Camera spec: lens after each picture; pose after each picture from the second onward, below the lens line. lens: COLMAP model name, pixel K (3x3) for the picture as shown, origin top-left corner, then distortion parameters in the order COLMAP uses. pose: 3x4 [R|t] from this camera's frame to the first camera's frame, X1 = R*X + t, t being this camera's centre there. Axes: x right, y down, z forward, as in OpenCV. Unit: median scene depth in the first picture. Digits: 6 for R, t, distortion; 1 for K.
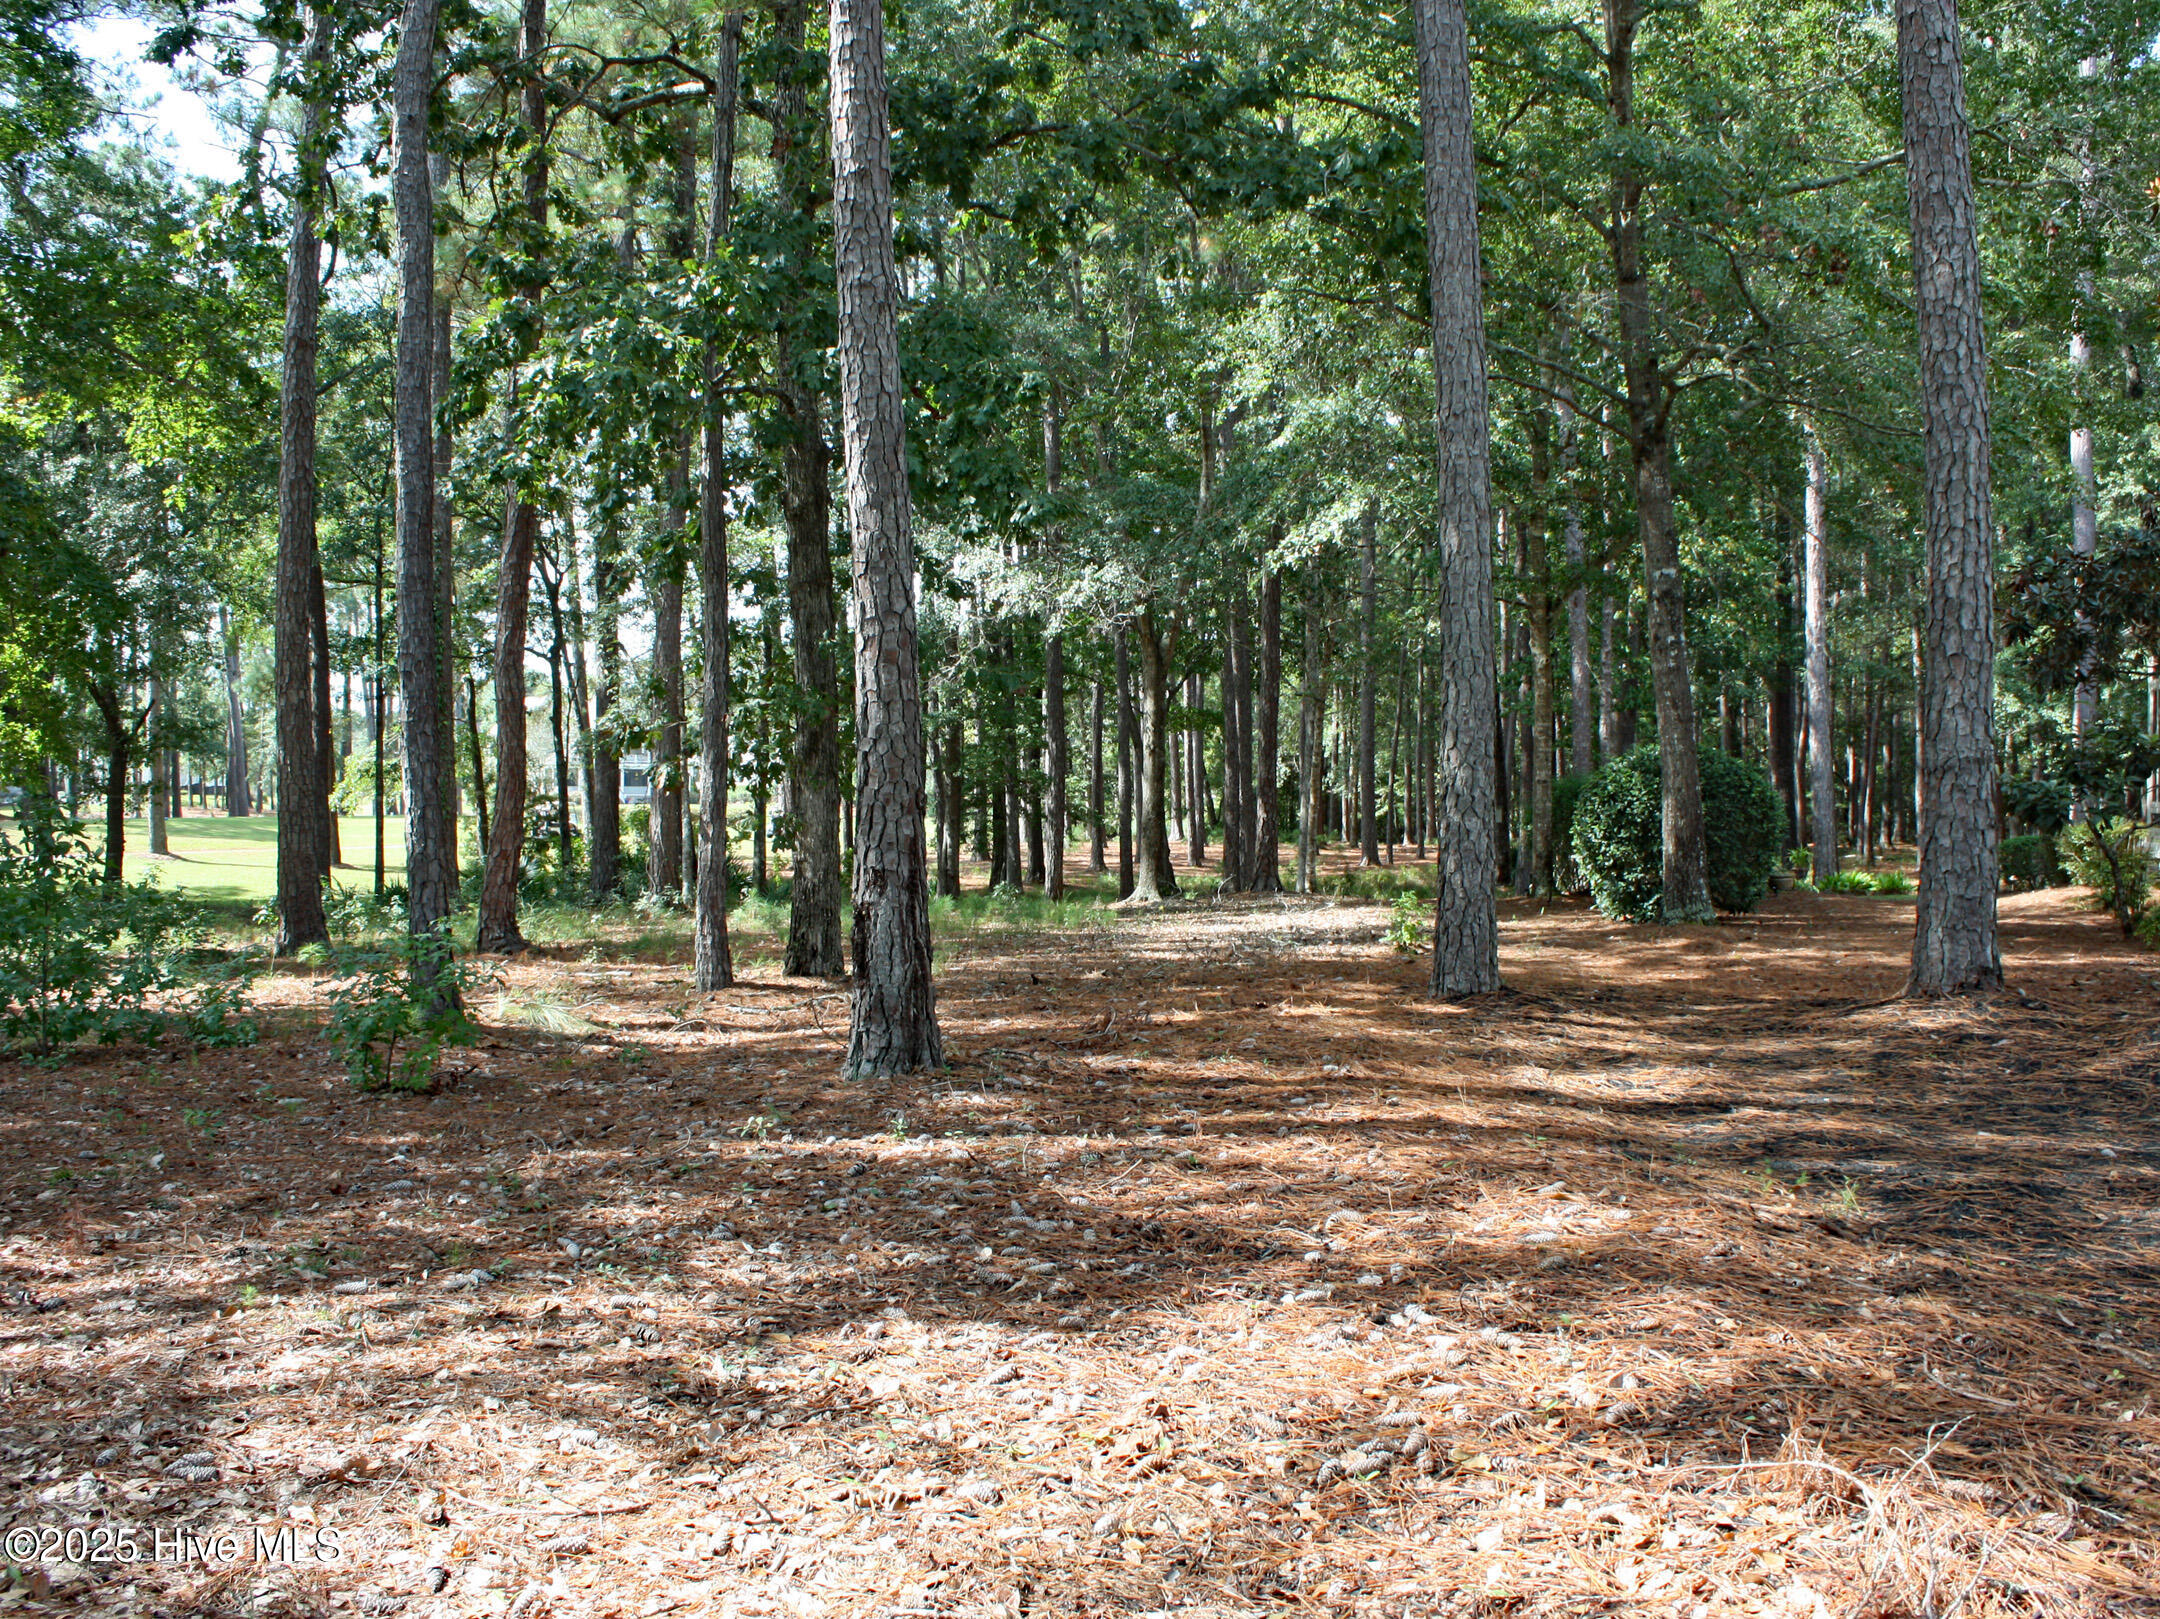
lens RADIAL K [[2160.0, 0, 1085.3], [0, 2160.0, 808.8], [0, 0, 1]] dist [-0.020180, 0.000000]
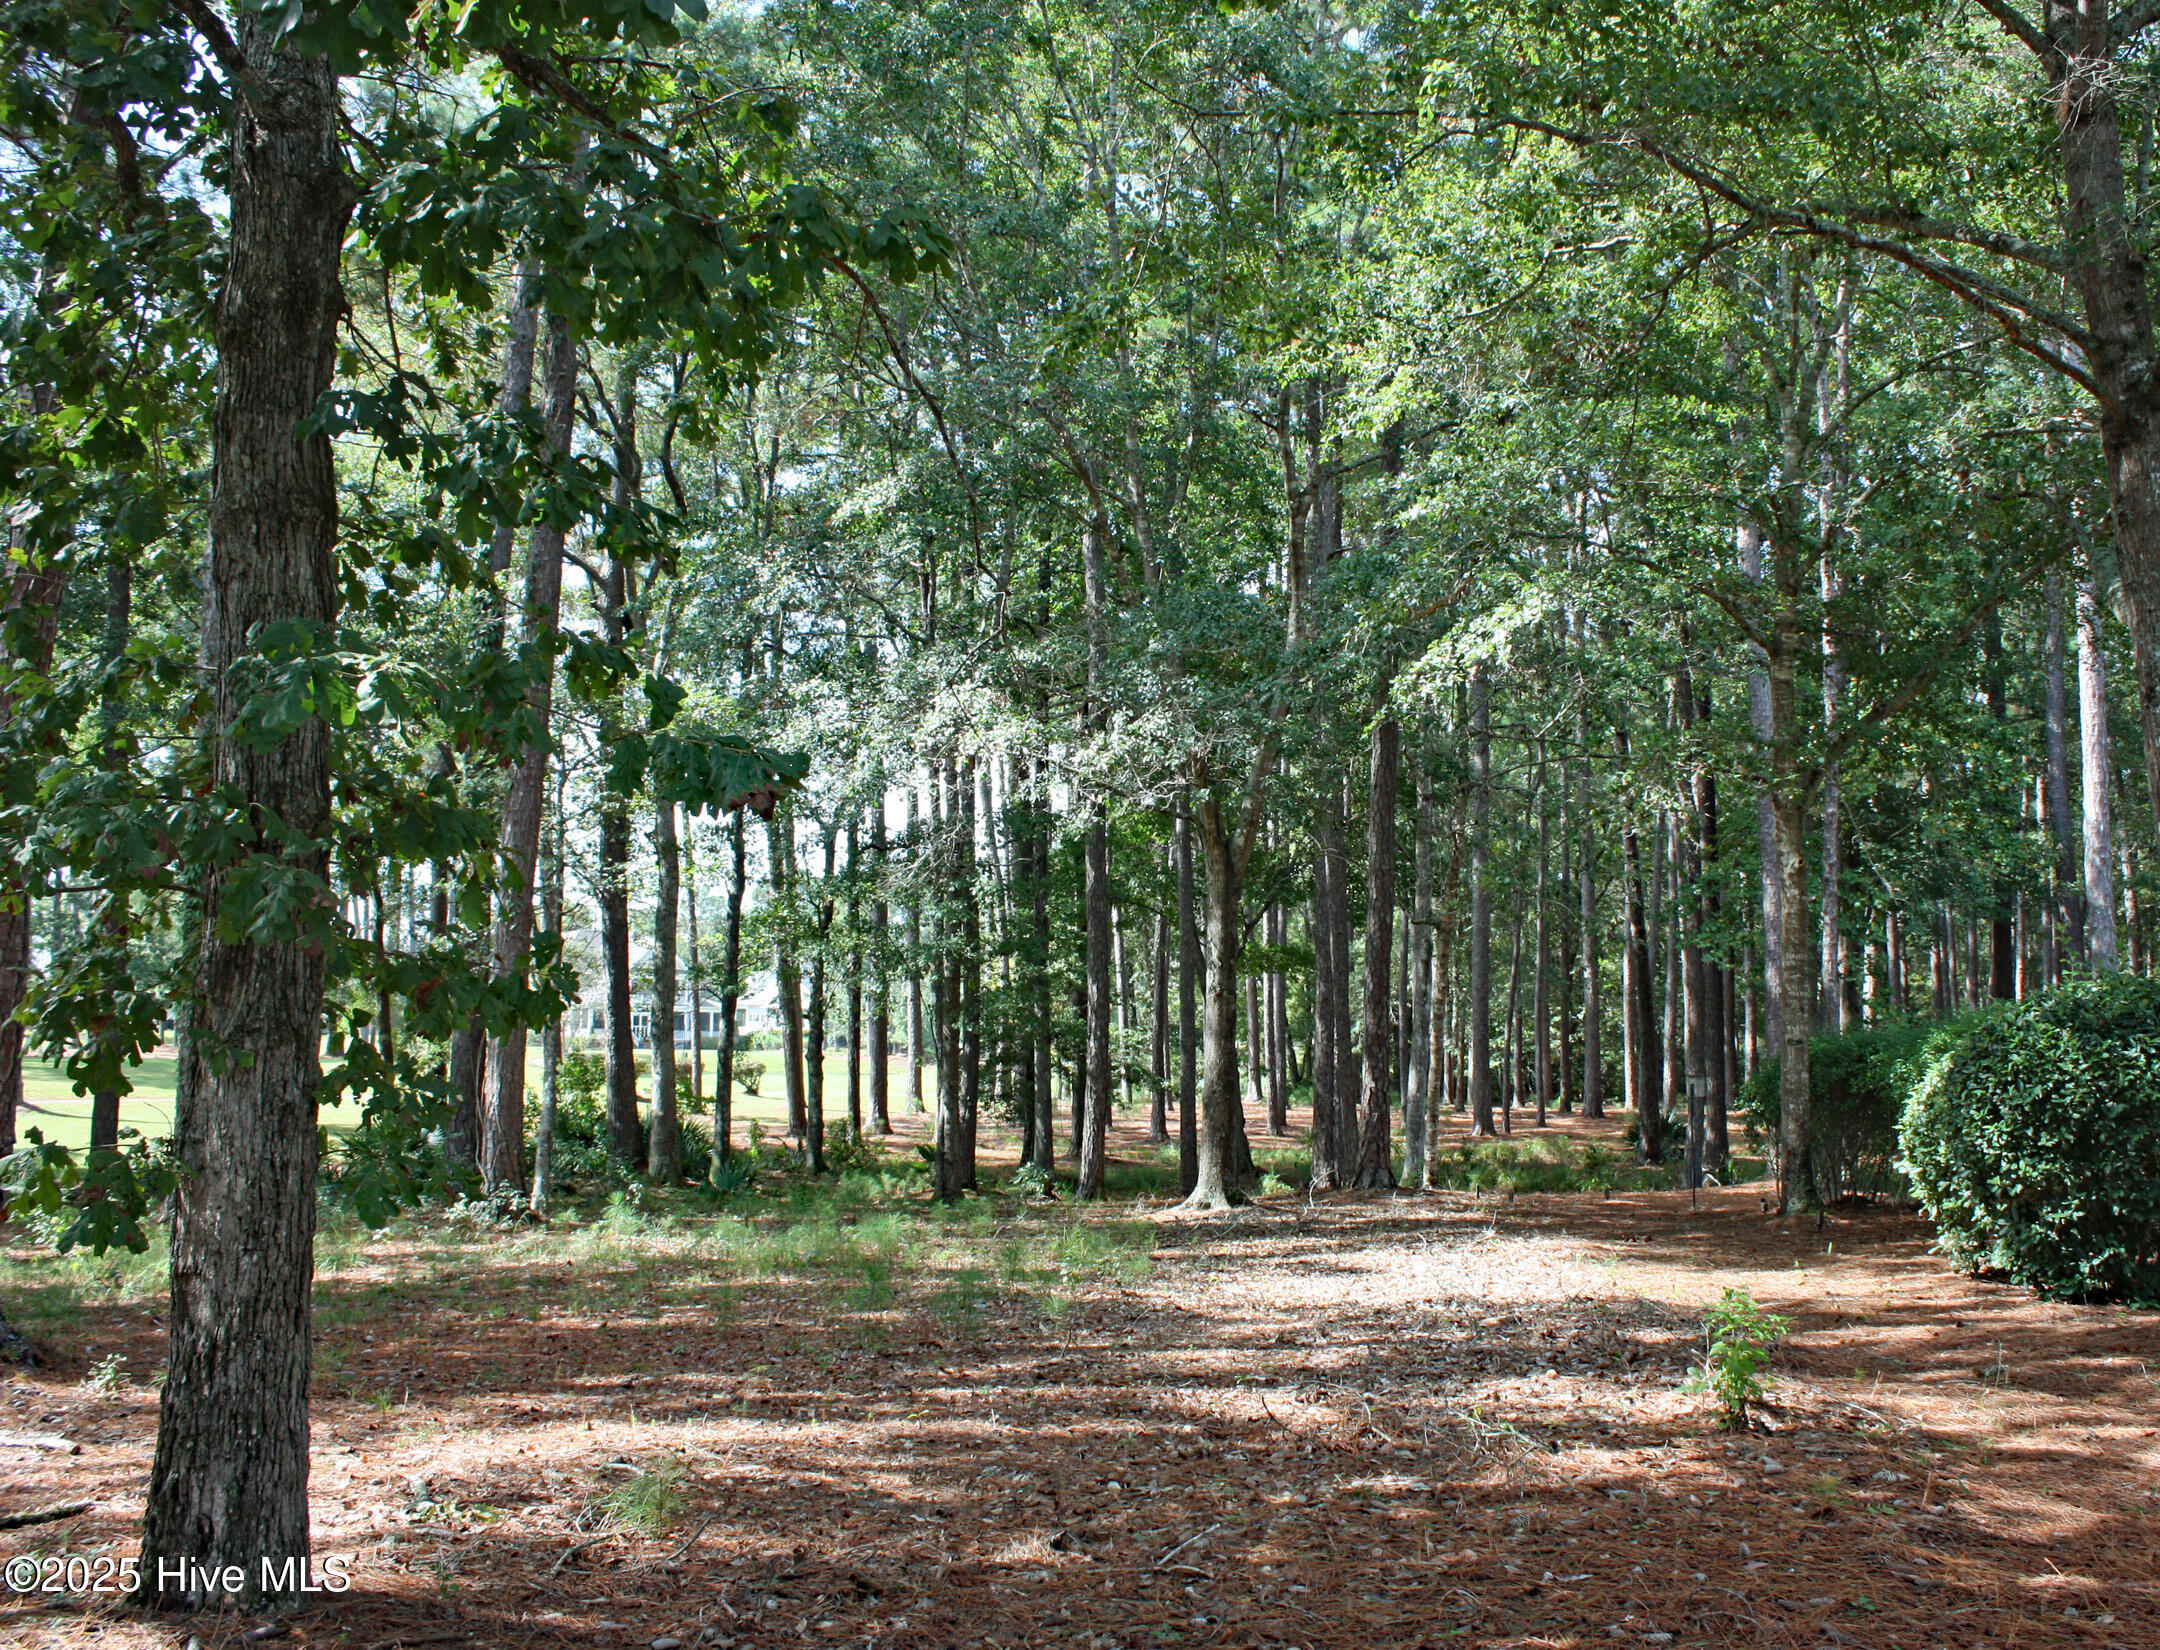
lens RADIAL K [[2398.1, 0, 1080.0], [0, 2398.1, 829.4], [0, 0, 1]] dist [-0.028386, 0.000000]
pose [[0.999520, 0.004369, -0.030675, 0.008928], [-0.007311, 0.995310, -0.096464, -0.003778], [0.030110, 0.096642, 0.994864, 0.192782]]
